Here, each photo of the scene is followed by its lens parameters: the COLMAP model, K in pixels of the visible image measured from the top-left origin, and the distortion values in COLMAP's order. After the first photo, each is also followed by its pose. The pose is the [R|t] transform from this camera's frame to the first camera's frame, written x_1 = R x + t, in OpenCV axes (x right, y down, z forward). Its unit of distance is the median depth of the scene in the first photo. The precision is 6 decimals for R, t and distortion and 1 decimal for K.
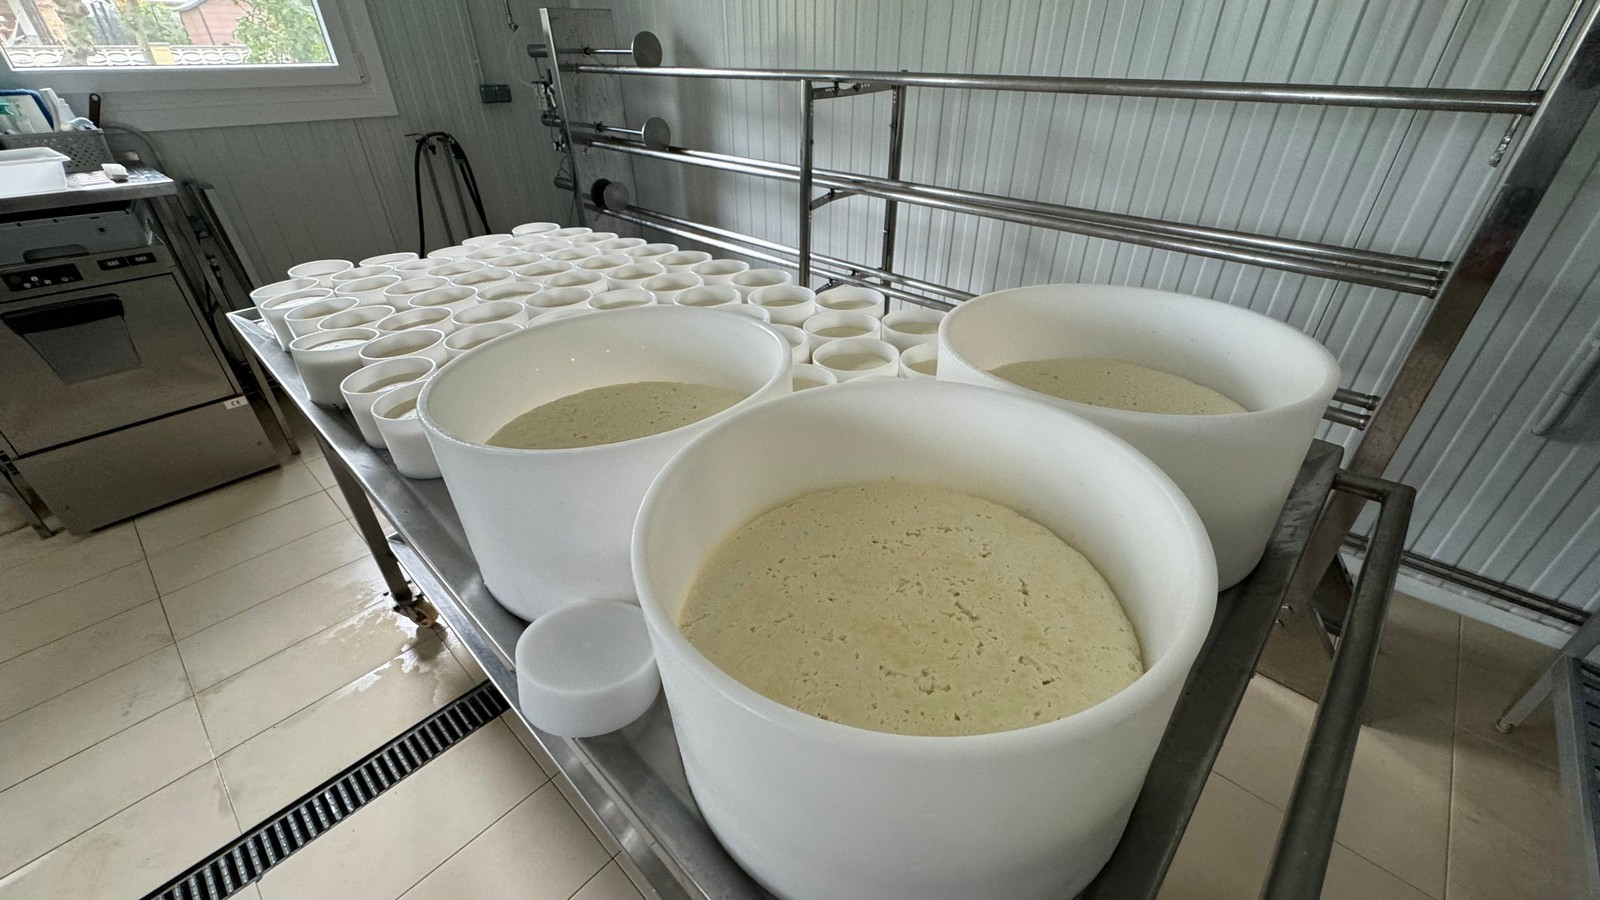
lens RADIAL K [[640.9, 0, 799.8], [0, 640.9, 447.9], [0, 0, 1]] dist [0.002424, 0.000300]
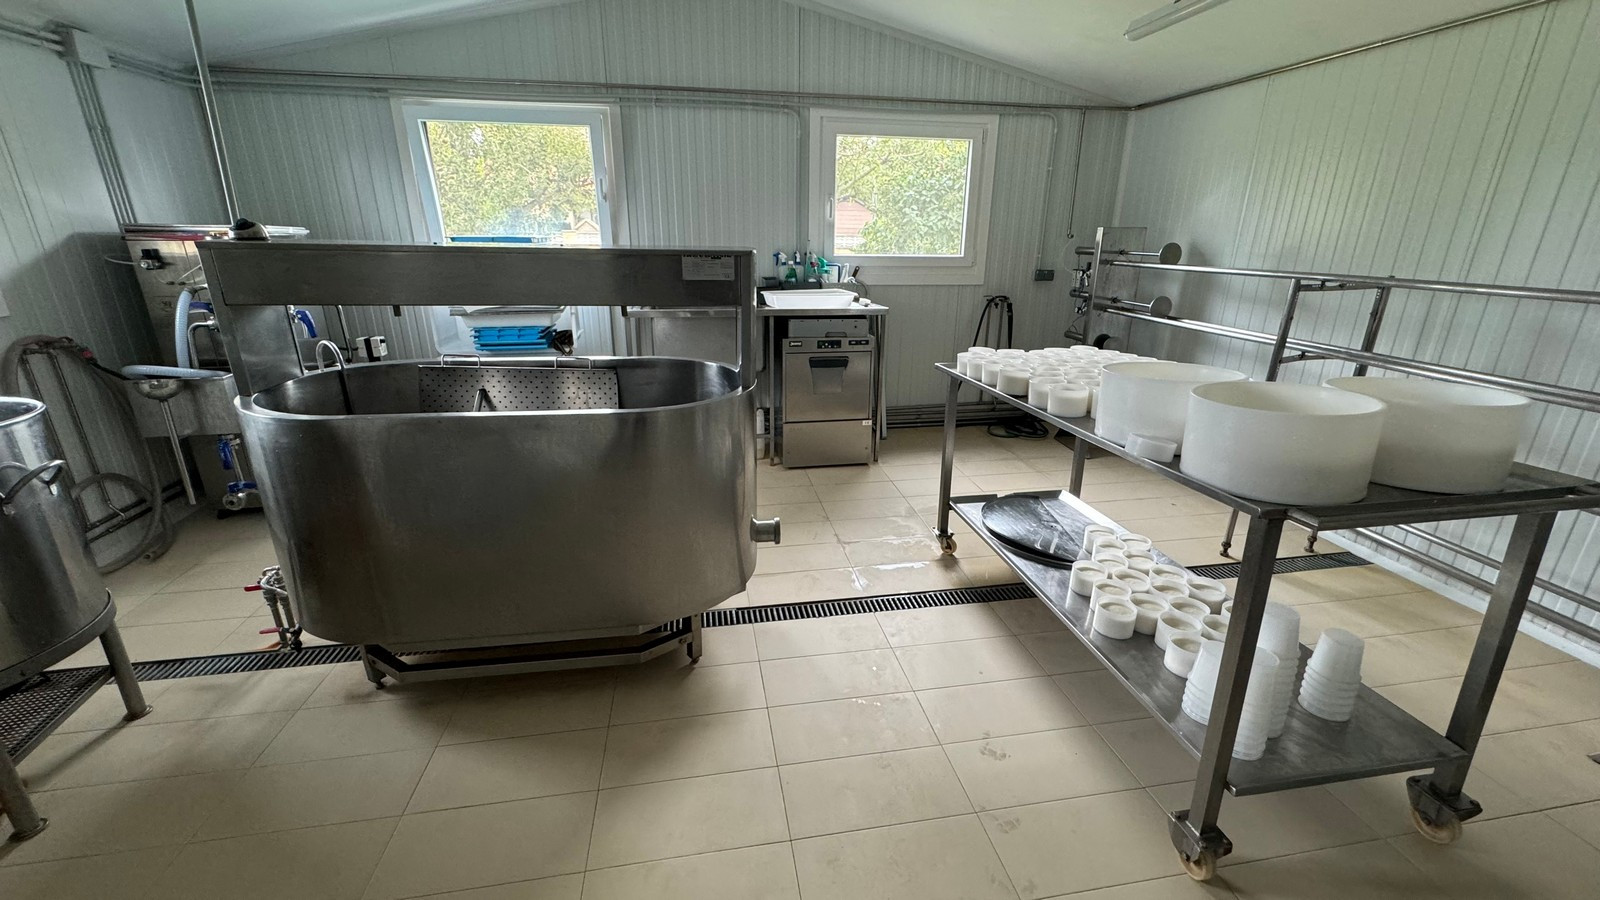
lens RADIAL K [[640.9, 0, 802.7], [0, 640.9, 451.0], [0, 0, 1]] dist [0.002424, 0.000300]
pose [[0.794381, 0.206875, -0.571105, 0.026310], [-0.334018, 0.934074, -0.126248, 0.284523], [0.507336, 0.291048, 0.811111, -0.518658]]
